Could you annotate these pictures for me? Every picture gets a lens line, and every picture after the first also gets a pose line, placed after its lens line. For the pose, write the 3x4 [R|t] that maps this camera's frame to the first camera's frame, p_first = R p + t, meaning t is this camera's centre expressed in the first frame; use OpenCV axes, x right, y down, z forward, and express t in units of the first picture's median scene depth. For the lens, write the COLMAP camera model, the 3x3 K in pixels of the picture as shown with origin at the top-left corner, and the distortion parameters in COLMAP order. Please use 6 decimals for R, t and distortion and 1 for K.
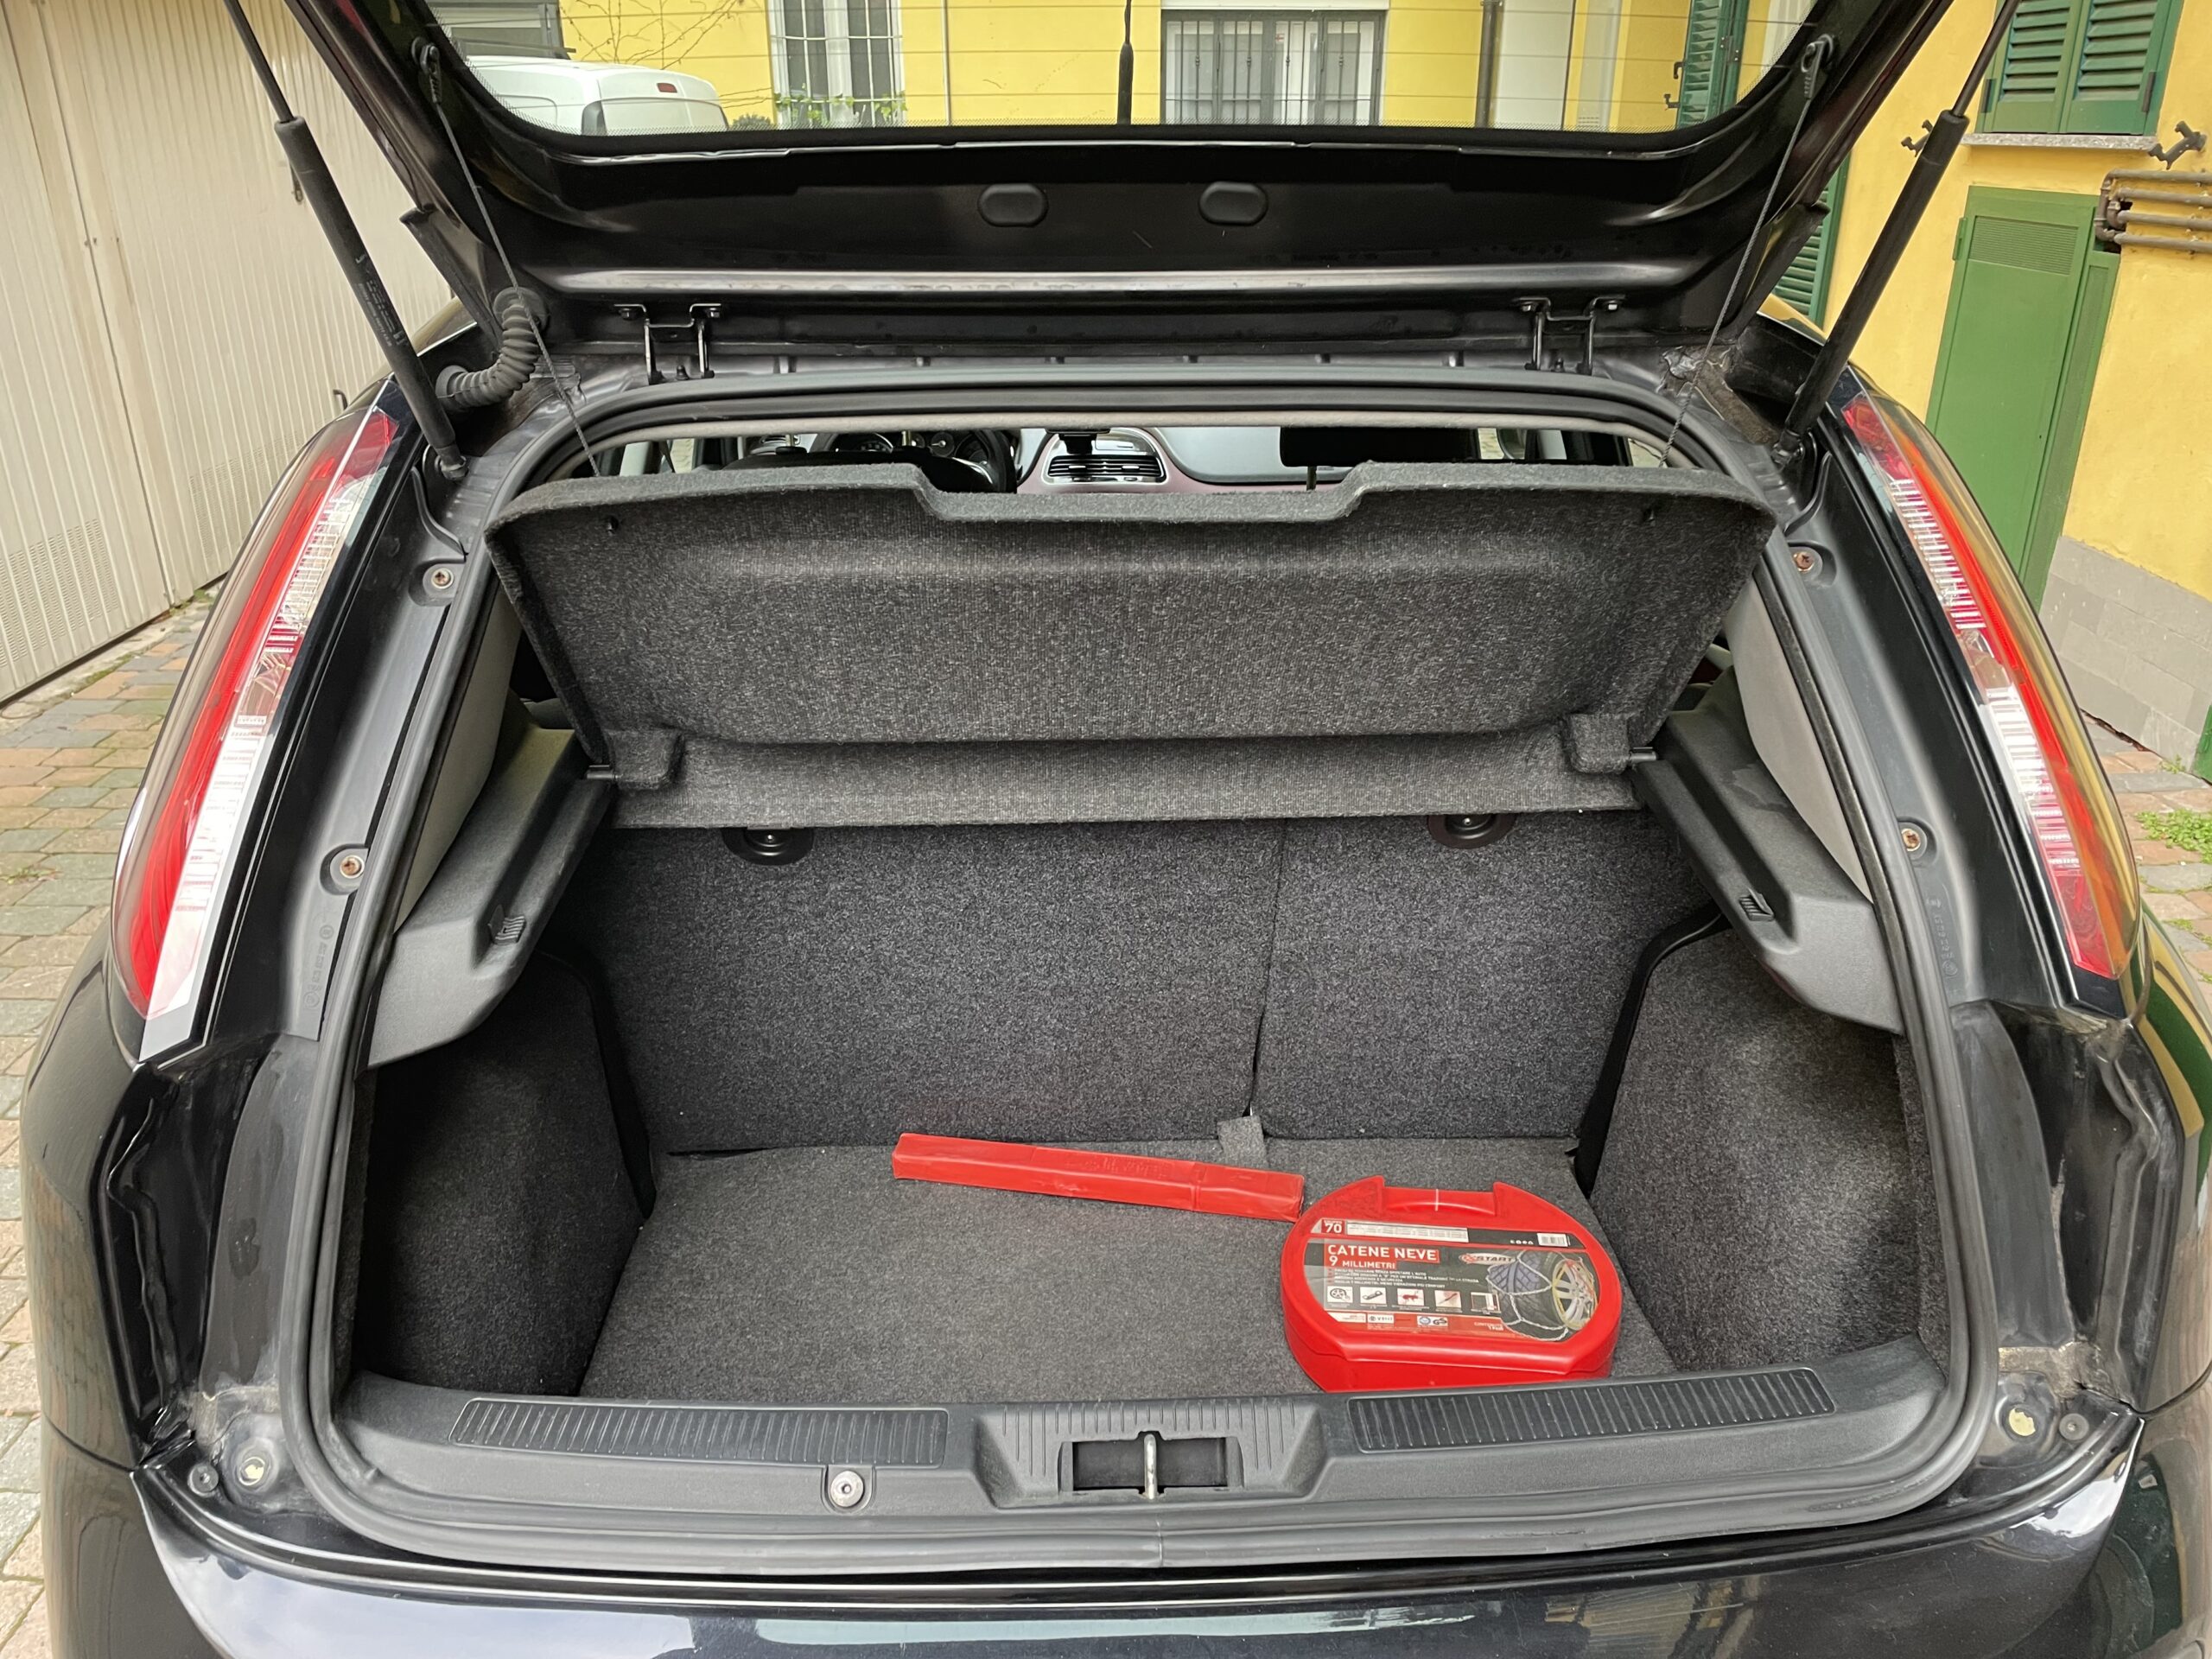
lens RADIAL K [[1664.6, 0, 1091.4], [0, 1664.6, 801.5], [0, 0, 1]] dist [0.093446, -0.111563]
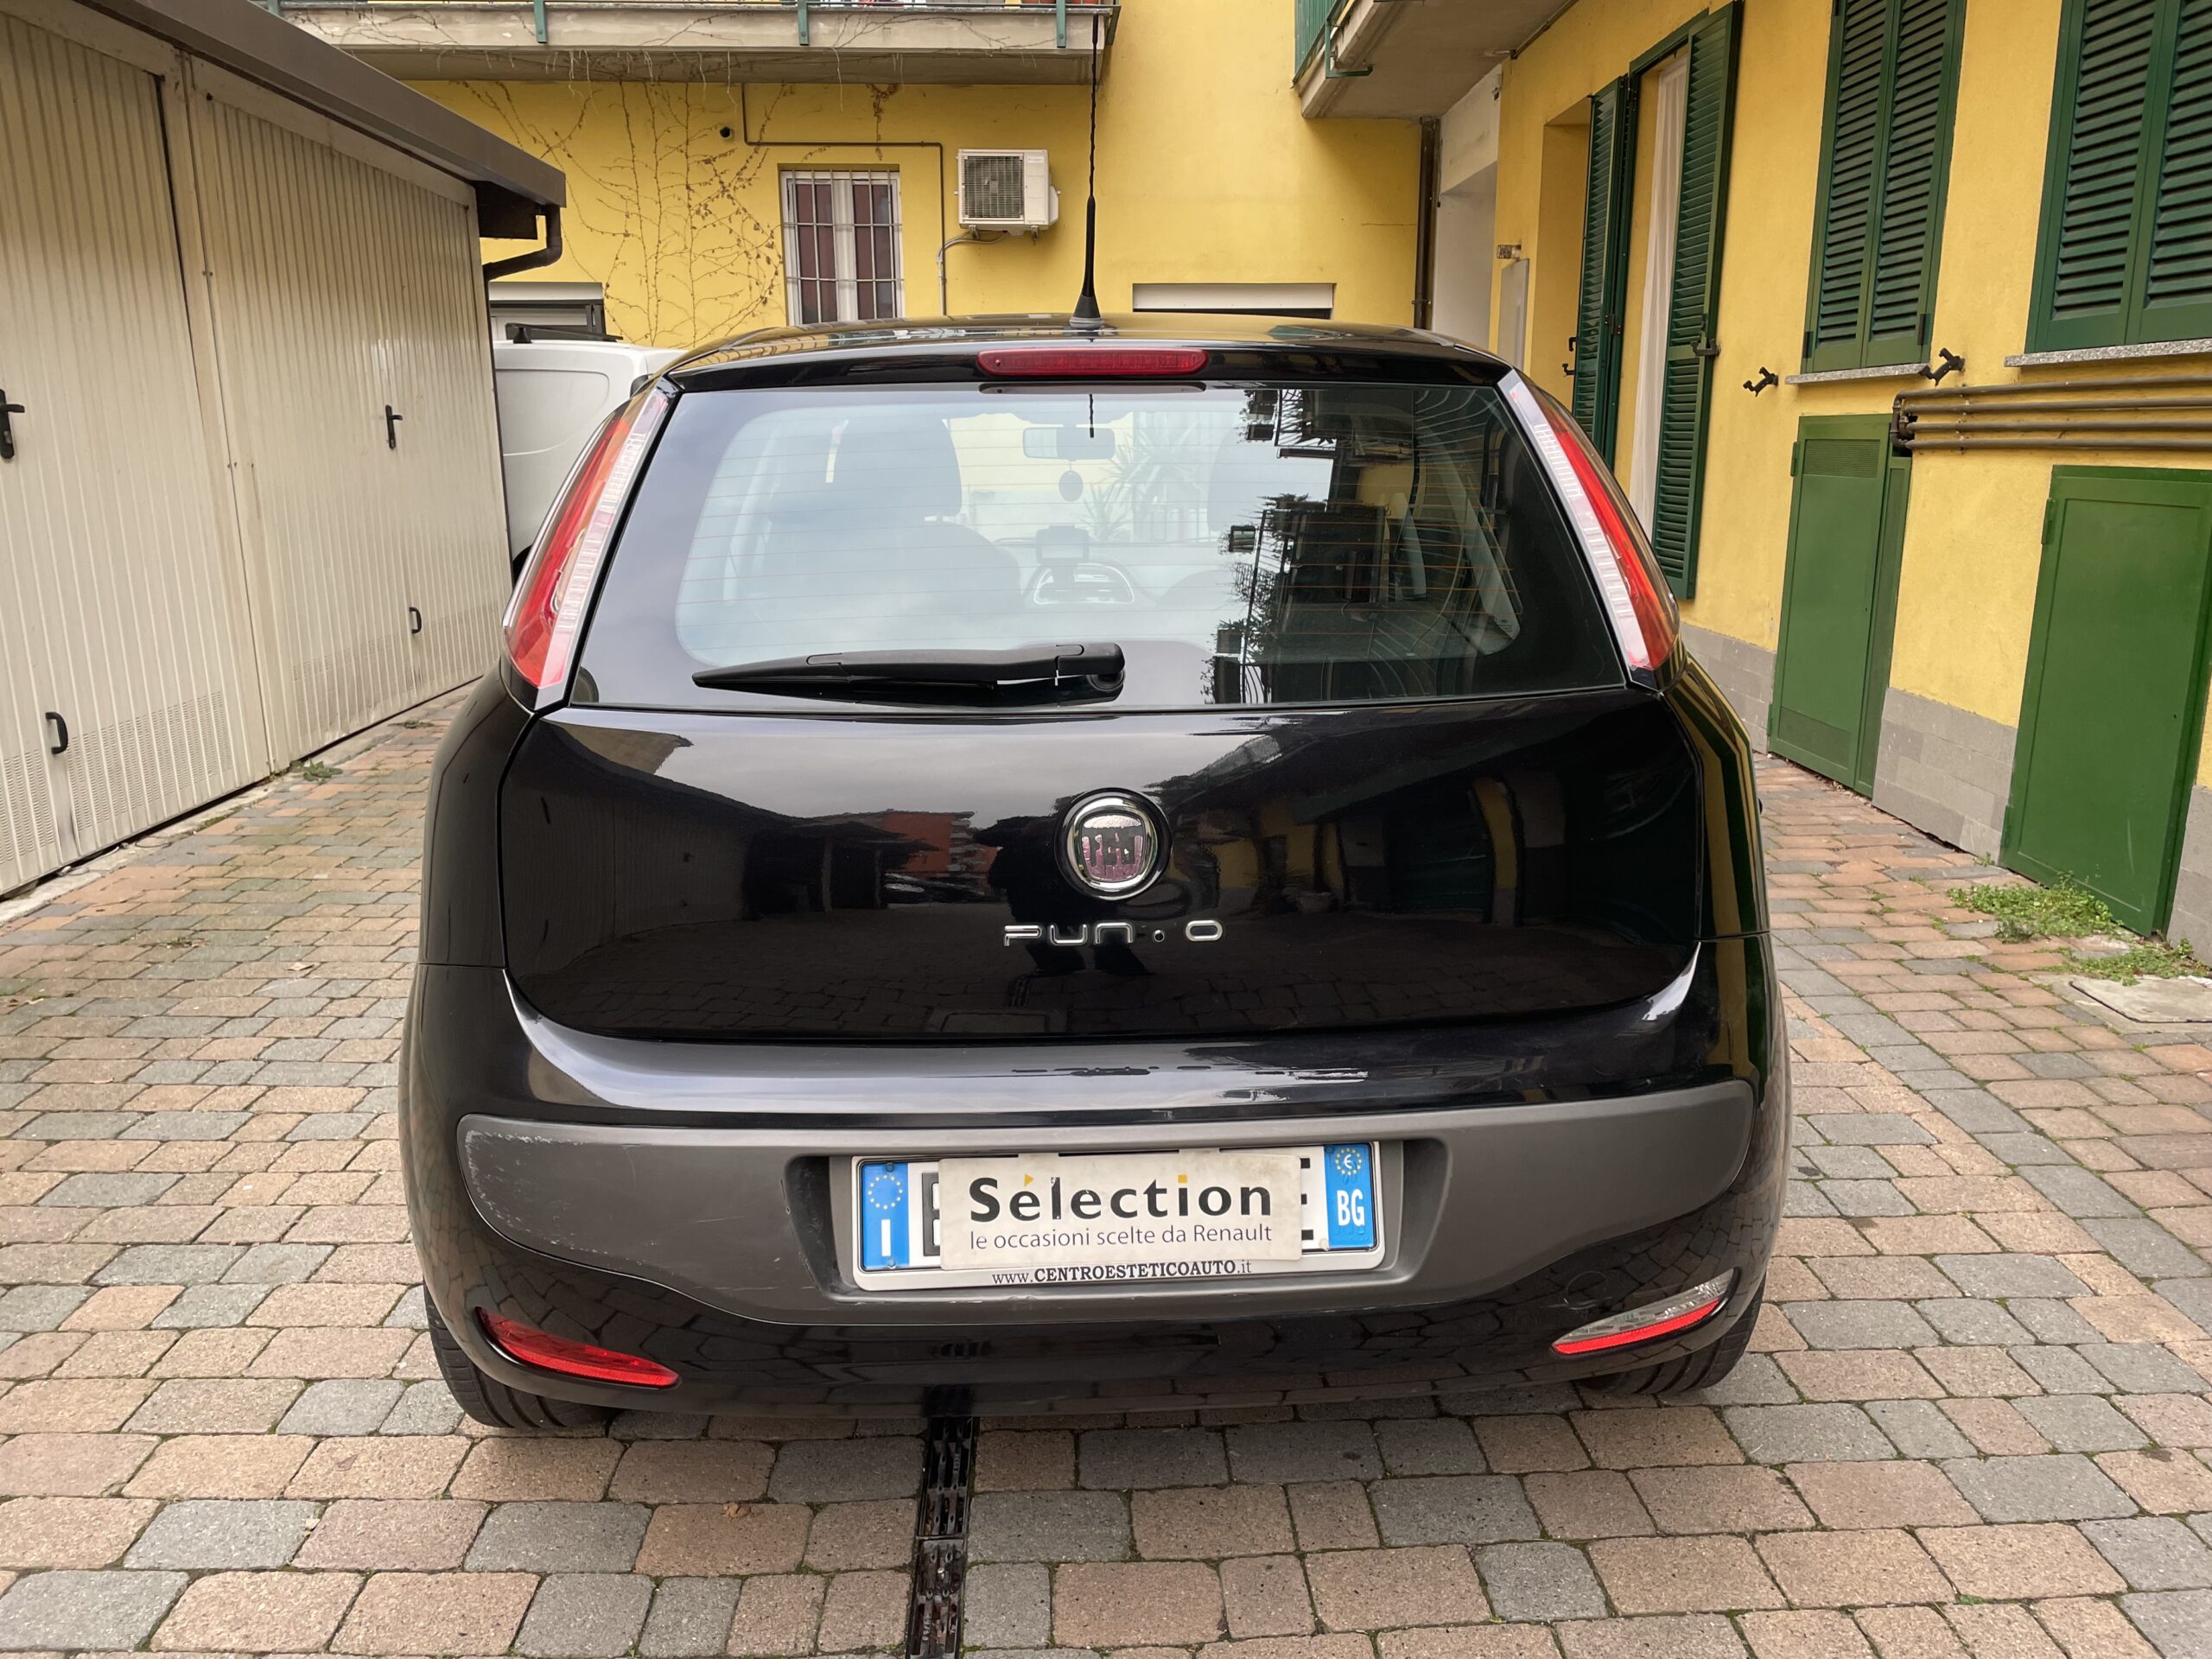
lens RADIAL K [[1664.6, 0, 1091.4], [0, 1664.6, 801.5], [0, 0, 1]] dist [0.093446, -0.111563]
pose [[0.999946, -0.005212, 0.008977, 0.000960], [0.006628, 0.986158, -0.165678, 0.116232], [-0.007989, 0.165729, 0.986139, -0.153993]]
